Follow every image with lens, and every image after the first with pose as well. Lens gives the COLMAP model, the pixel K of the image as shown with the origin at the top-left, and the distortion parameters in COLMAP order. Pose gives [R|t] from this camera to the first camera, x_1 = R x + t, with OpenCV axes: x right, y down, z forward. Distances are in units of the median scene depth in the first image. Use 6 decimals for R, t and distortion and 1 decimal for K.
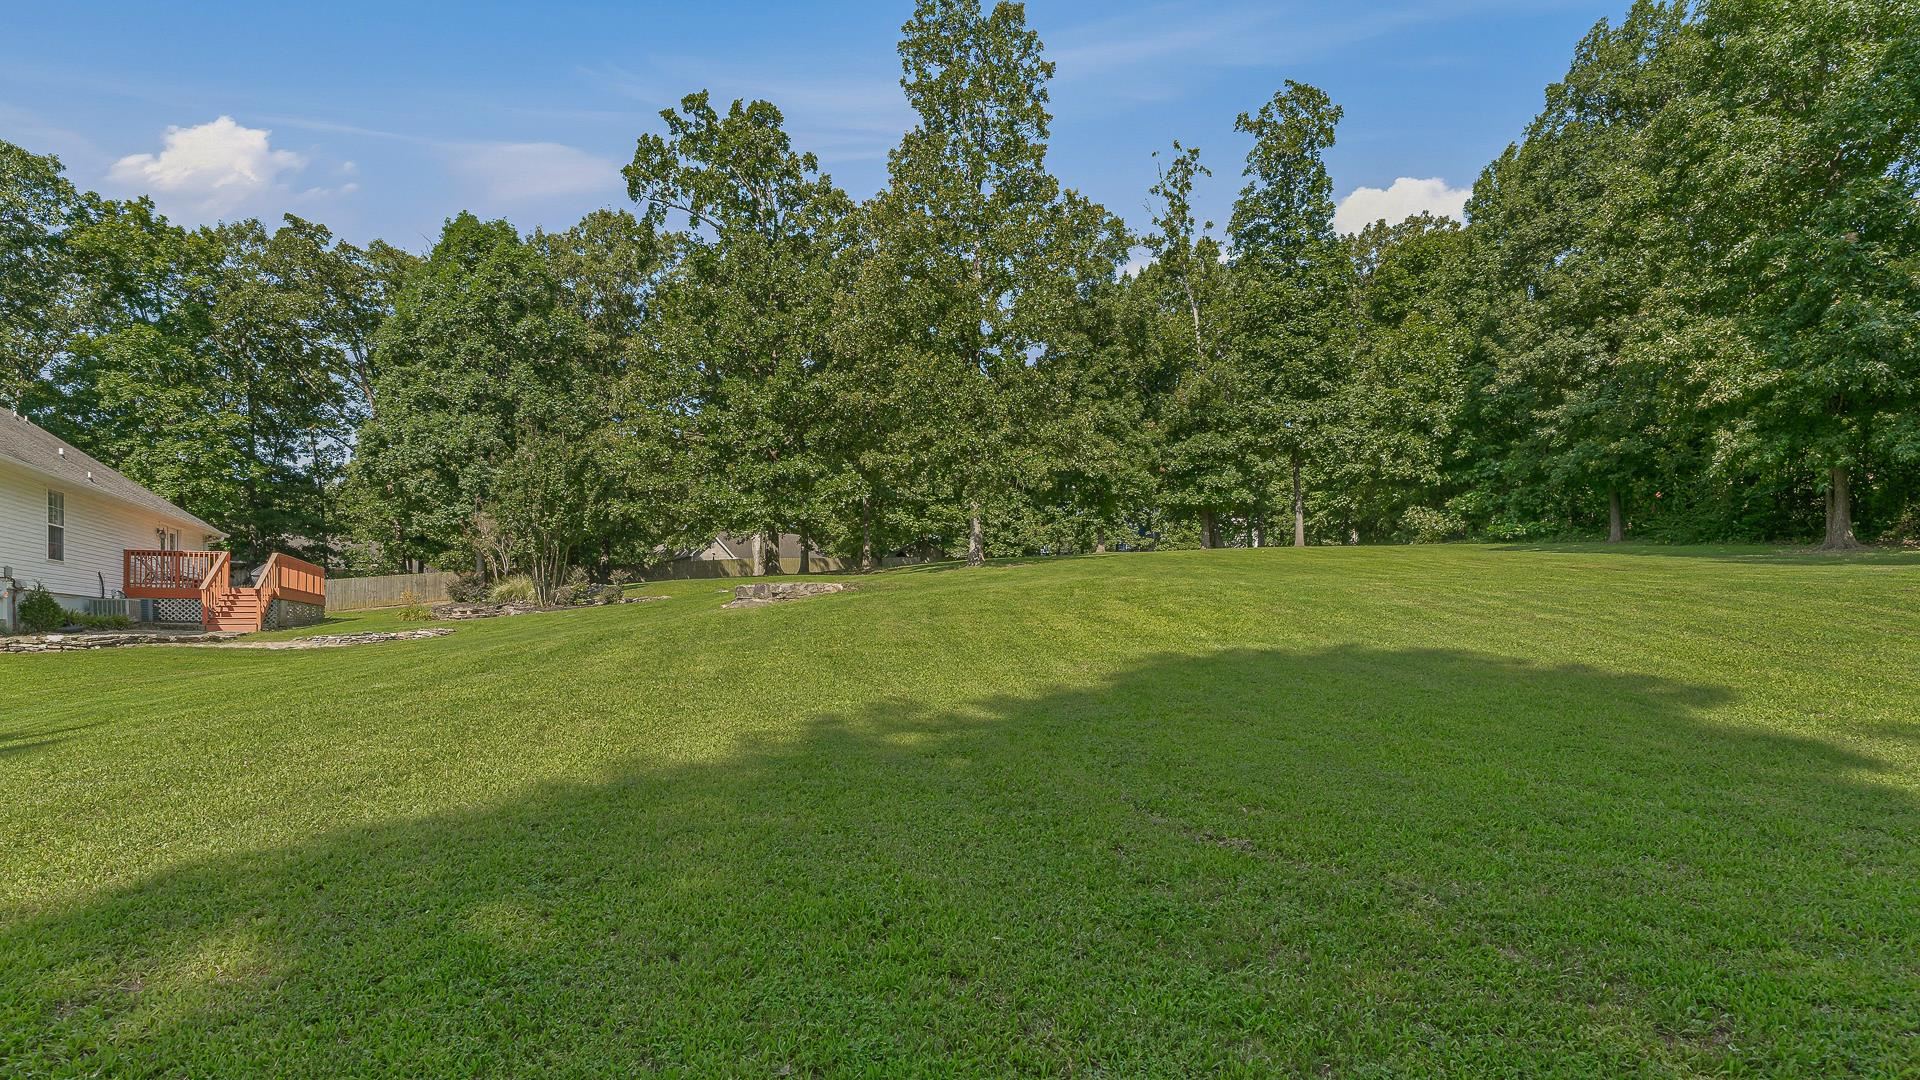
lens RADIAL K [[876.6, 0, 955.5], [0, 876.6, 655.8], [0, 0, 1]] dist [-0.003584, 0.000312]
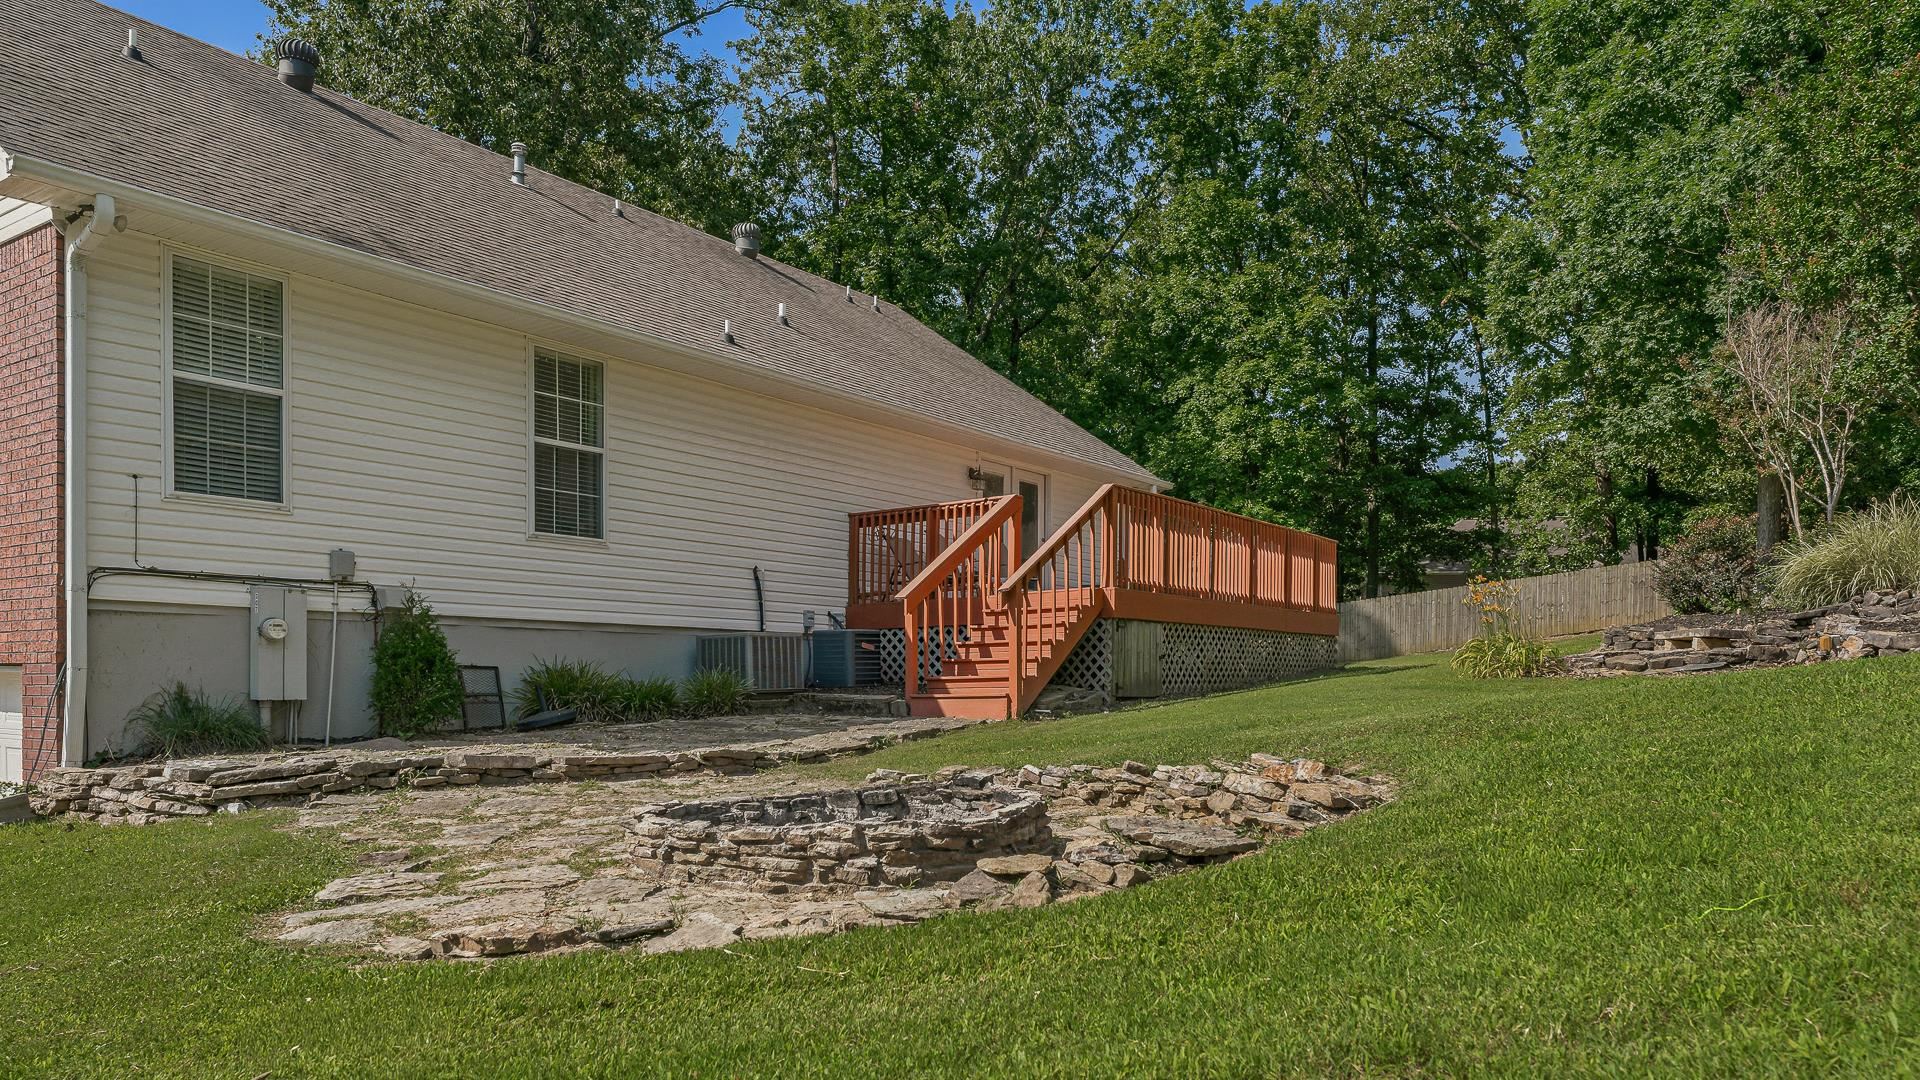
lens RADIAL K [[1294.9, 0, 967.8], [0, 1294.9, 683.4], [0, 0, 1]] dist [-0.006666, -0.001023]
pose [[0.480112, 0.002281, -0.877204, -0.230921], [-0.016865, 0.999836, -0.006630, -0.022751], [0.877045, 0.017977, 0.480071, 0.457201]]
